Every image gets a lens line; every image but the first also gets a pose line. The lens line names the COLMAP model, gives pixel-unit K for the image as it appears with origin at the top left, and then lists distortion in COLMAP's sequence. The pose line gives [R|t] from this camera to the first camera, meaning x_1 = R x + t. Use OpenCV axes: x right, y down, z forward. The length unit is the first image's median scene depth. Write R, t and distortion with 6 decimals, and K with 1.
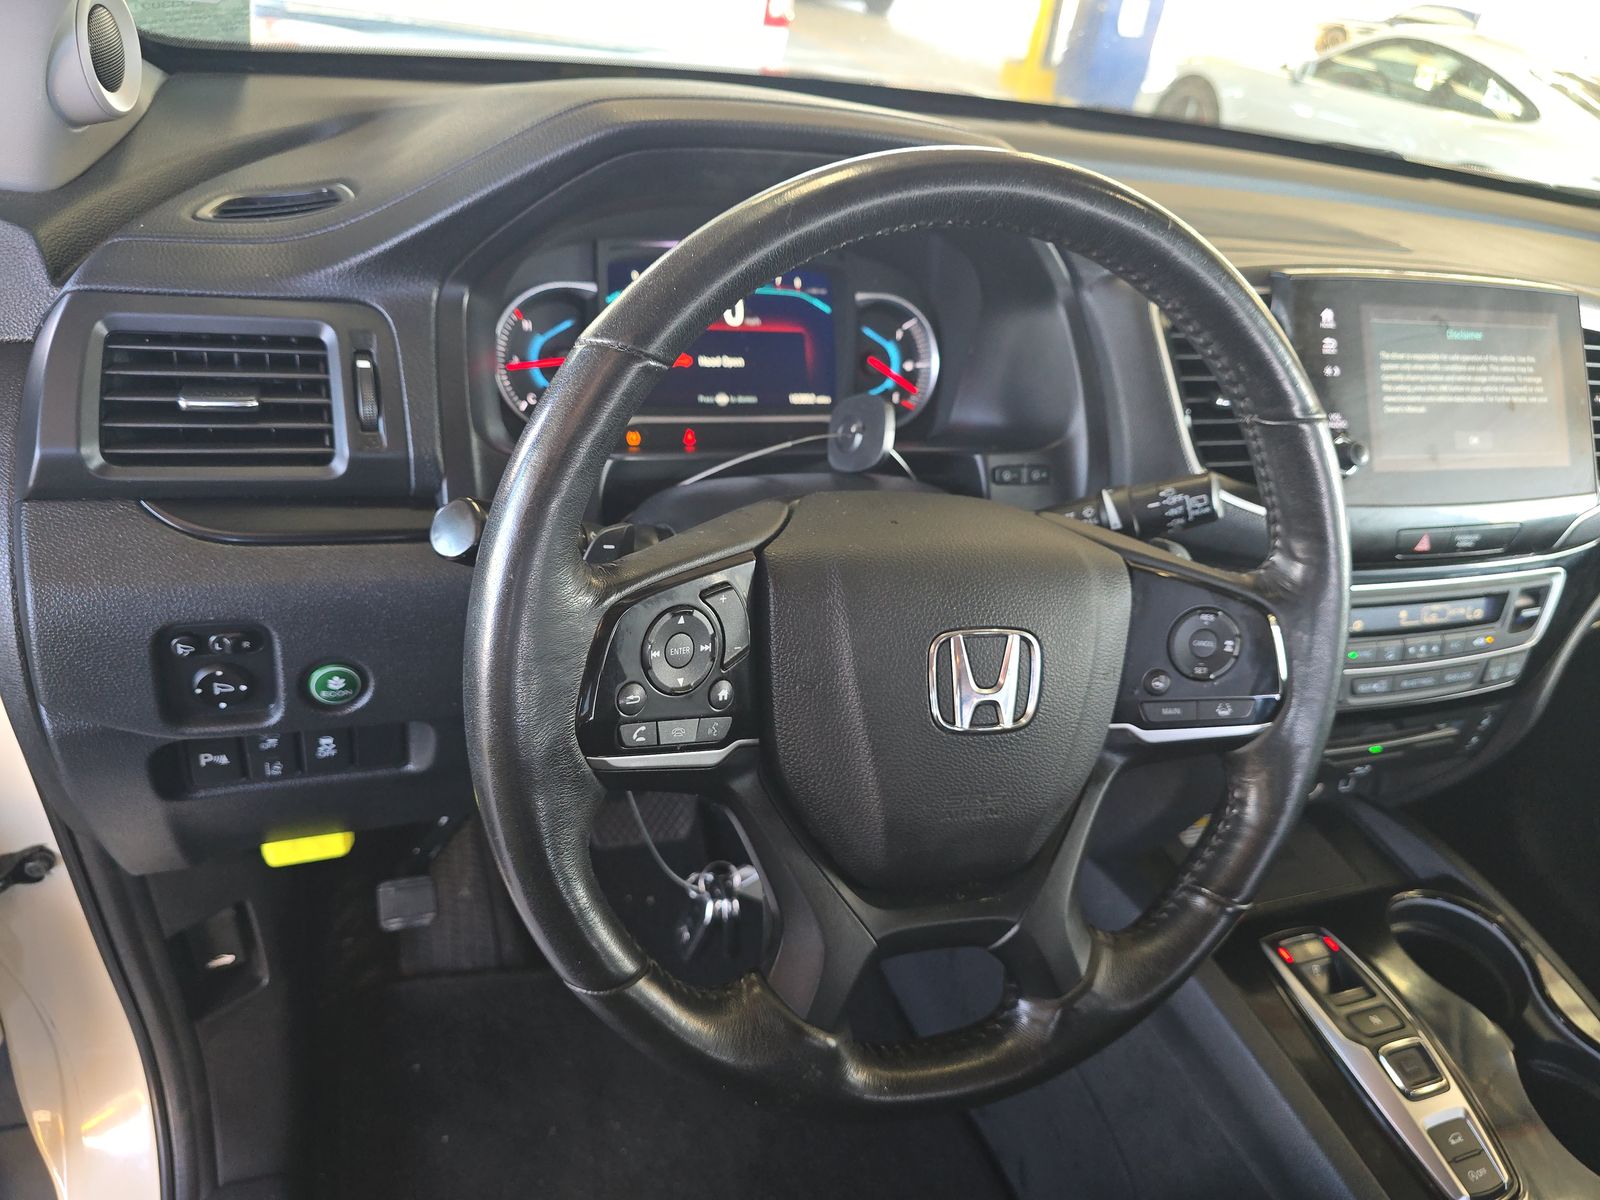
lens RADIAL K [[1077.6, 0, 809.3], [0, 1077.6, 598.9], [0, 0, 1]] dist [0.025421, -0.017601]
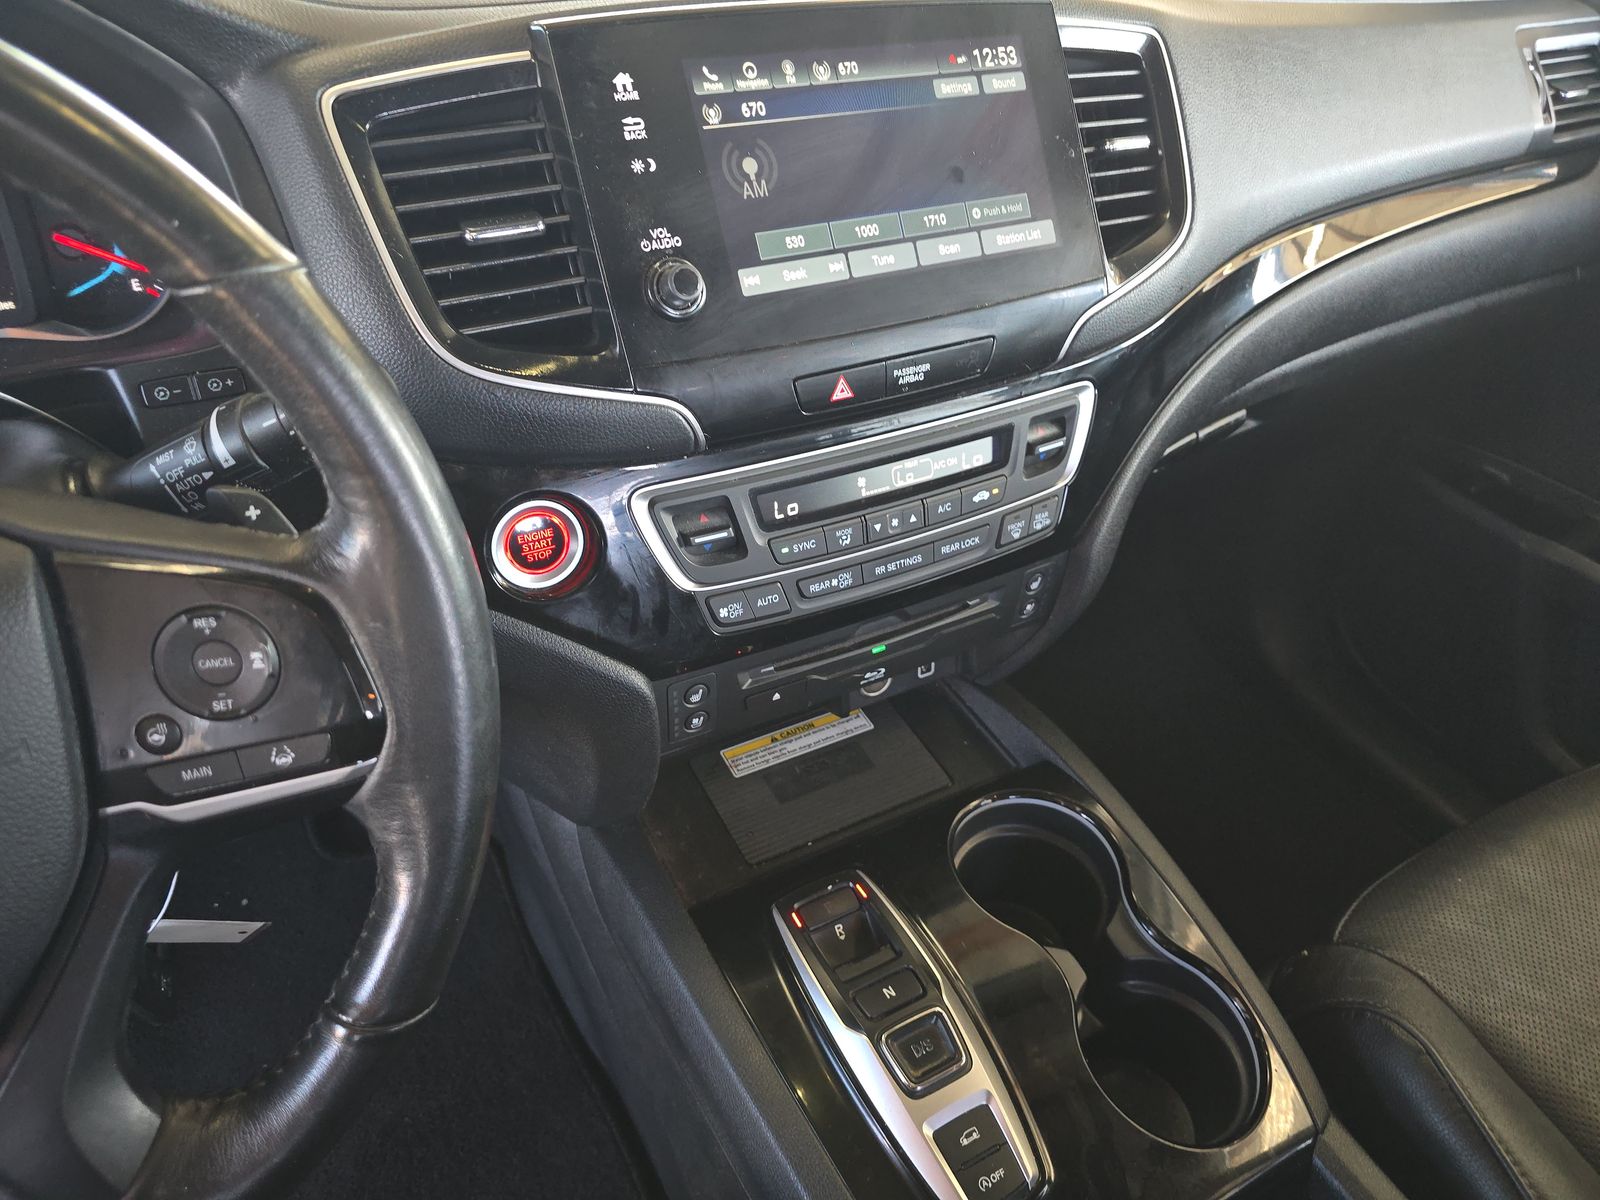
lens RADIAL K [[1057.1, 0, 799.2], [0, 1057.1, 579.1], [0, 0, 1]] dist [0.035937, -0.002651]
pose [[0.986644, -0.160169, 0.029670, 0.474821], [0.154819, 0.978683, 0.134944, -0.025730], [-0.050651, -0.128548, 0.990409, 0.262592]]
